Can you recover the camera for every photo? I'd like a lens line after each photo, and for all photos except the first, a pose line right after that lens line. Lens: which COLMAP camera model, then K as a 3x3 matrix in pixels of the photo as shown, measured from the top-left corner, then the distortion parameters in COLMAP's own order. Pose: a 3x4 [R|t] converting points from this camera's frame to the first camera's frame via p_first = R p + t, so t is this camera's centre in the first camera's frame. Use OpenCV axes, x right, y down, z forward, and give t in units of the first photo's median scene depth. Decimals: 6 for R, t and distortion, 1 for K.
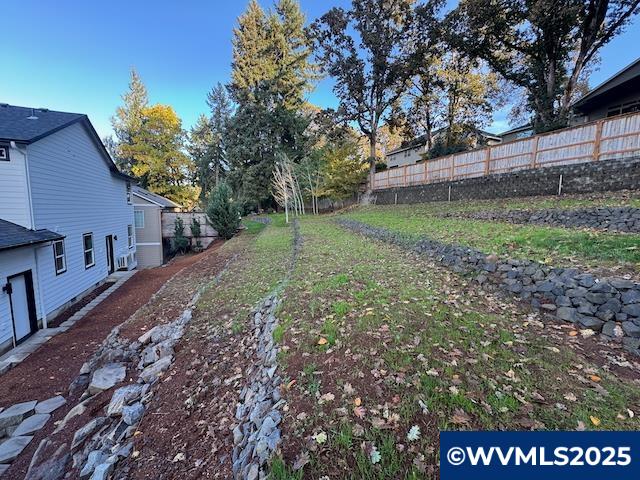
lens RADIAL K [[252.8, 0, 320.0], [0, 252.8, 240.0], [0, 0, 1]] dist [0.000856, 0.000118]
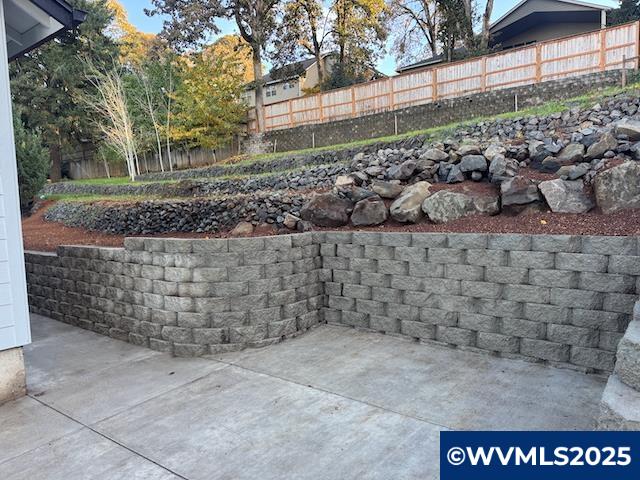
lens RADIAL K [[443.0, 0, 321.6], [0, 443.0, 237.8], [0, 0, 1]] dist [0.092804, -0.115942]
pose [[0.860158, -0.084953, 0.502902, -0.301618], [0.104842, 0.994424, -0.011335, 0.113906], [-0.499135, 0.062475, 0.864269, -0.042810]]
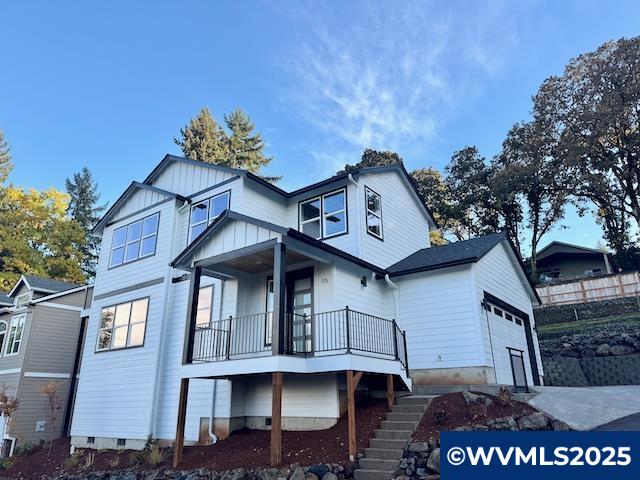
lens RADIAL K [[446.5, 0, 320.0], [0, 446.5, 240.0], [0, 0, 1]] dist [0.084476, -0.116063]
pose [[0.859578, 0.144561, 0.490131, -0.979540], [0.087980, 0.902961, -0.420620, 0.212884], [-0.503375, 0.404677, 0.763446, -0.292642]]
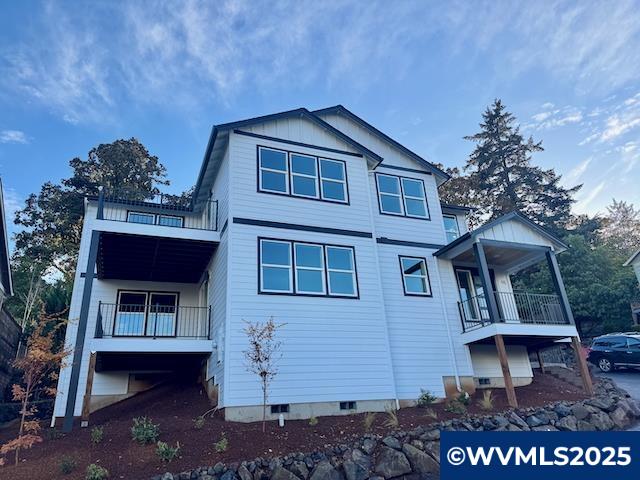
lens RADIAL K [[442.5, 0, 324.2], [0, 442.5, 236.1], [0, 0, 1]] dist [0.091713, -0.111401]
pose [[-0.001970, 0.379912, 0.925021, -1.398772], [0.176577, 0.910620, -0.373621, 0.188946], [-0.984285, 0.162601, -0.068878, 0.426214]]
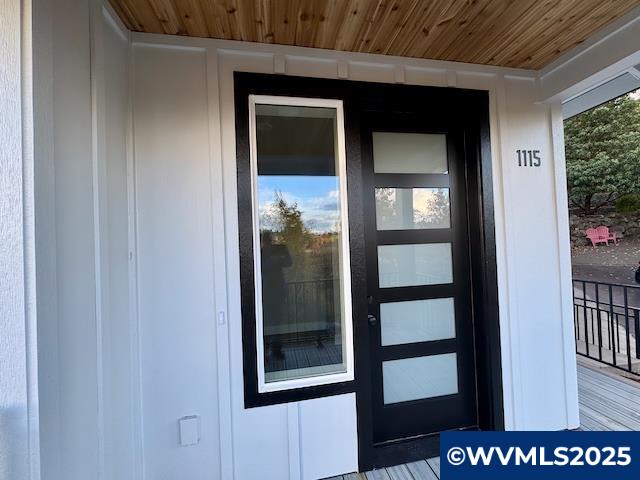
lens RADIAL K [[252.8, 0, 320.0], [0, 252.8, 240.0], [0, 0, 1]] dist [0.000856, 0.000118]
pose [[0.218853, -0.020014, 0.975553, -0.815296], [0.152135, 0.988263, -0.013855, 0.059170], [-0.963825, 0.151448, 0.219329, 0.162757]]
